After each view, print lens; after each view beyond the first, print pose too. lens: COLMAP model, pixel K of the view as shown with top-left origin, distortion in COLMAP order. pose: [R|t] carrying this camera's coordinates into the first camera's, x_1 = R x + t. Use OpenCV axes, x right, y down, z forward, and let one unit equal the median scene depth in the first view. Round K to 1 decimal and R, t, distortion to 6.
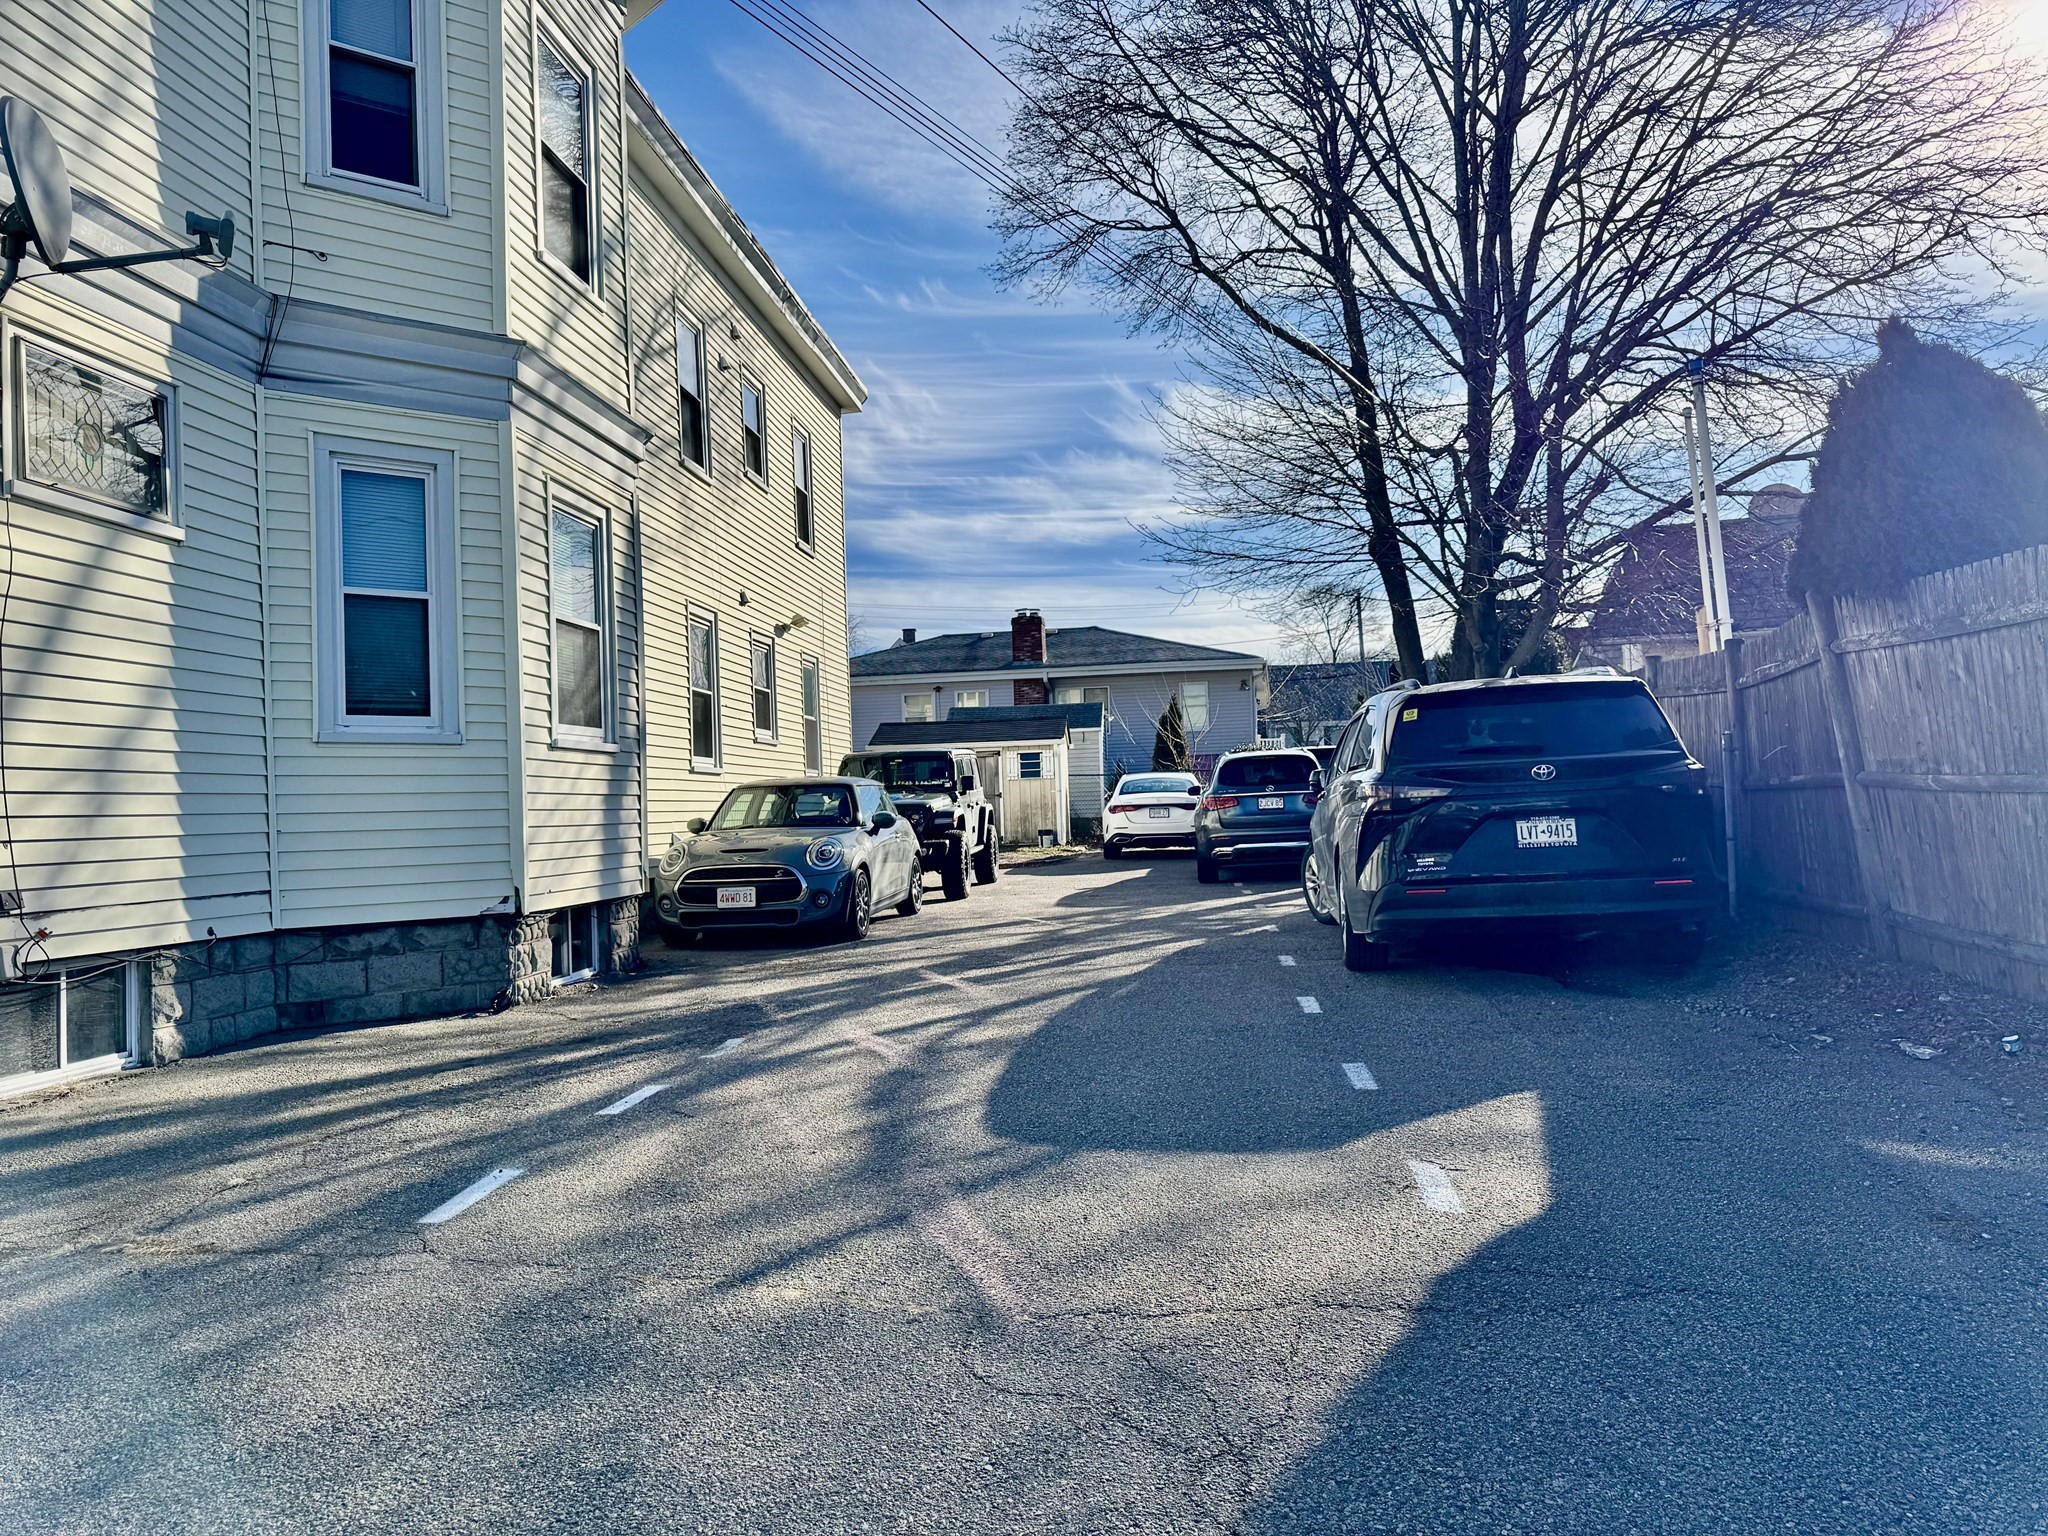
lens RADIAL K [[1432.9, 0, 1036.0], [0, 1432.9, 763.7], [0, 0, 1]] dist [0.052536, -0.065810]
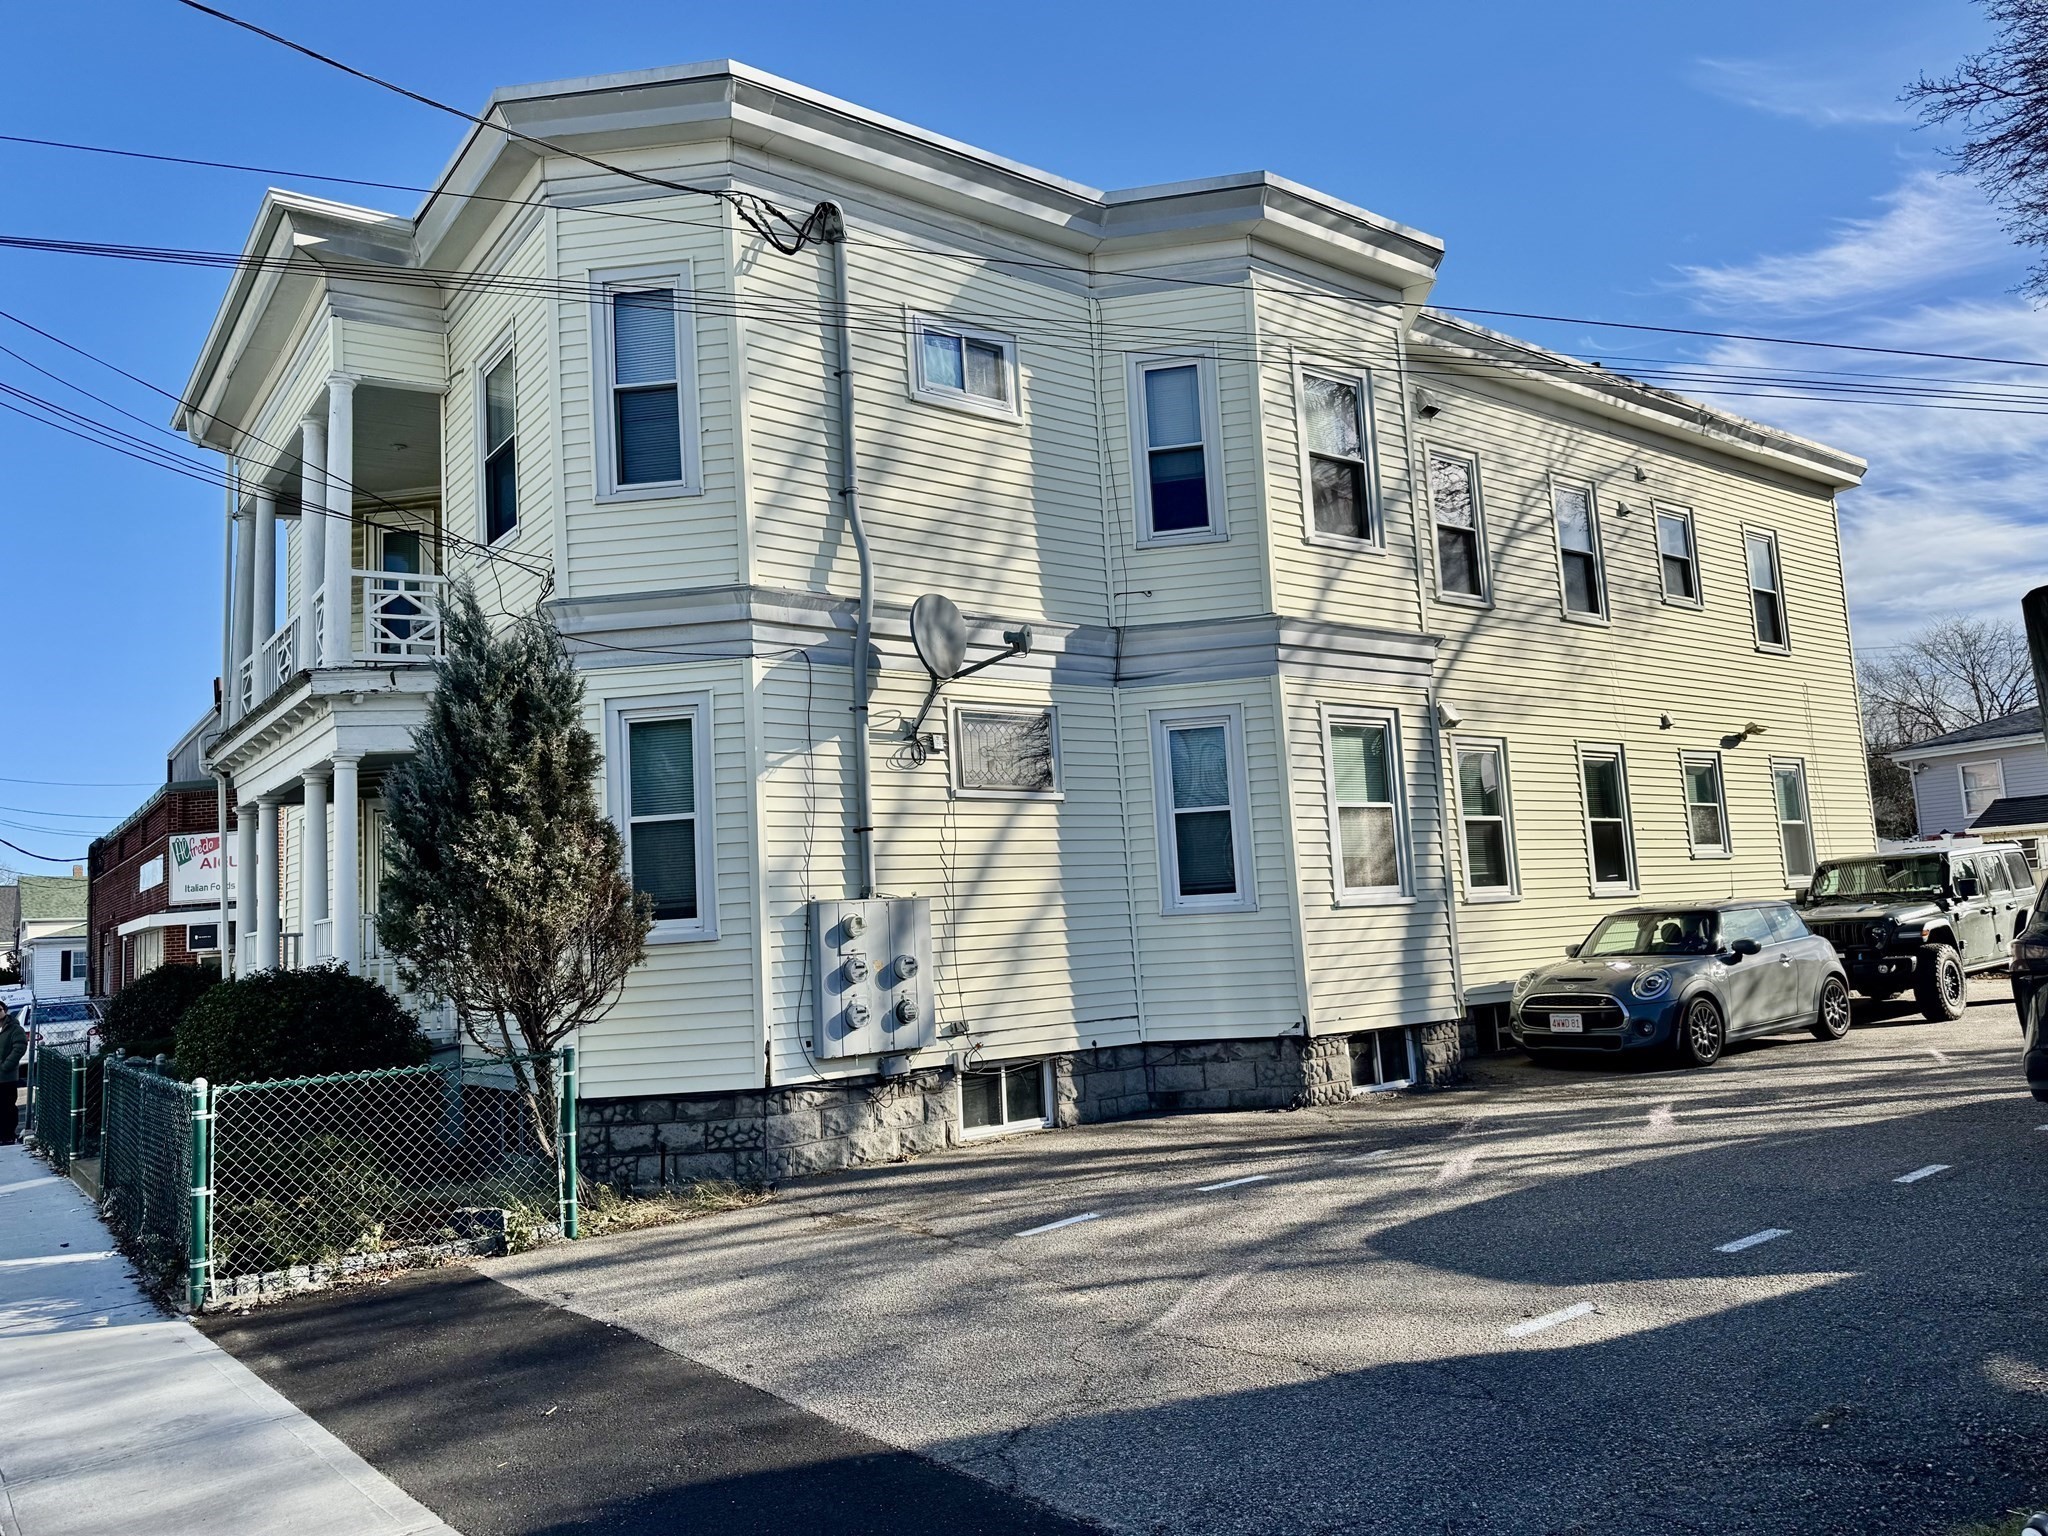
lens RADIAL K [[1397.9, 0, 1024.0], [0, 1397.9, 768.0], [0, 0, 1]] dist [0.173077, -0.285022]
pose [[0.692458, -0.093256, -0.715405, 0.447176], [0.056792, 0.995579, -0.074808, -0.064549], [0.719219, 0.011172, 0.694693, -0.114538]]
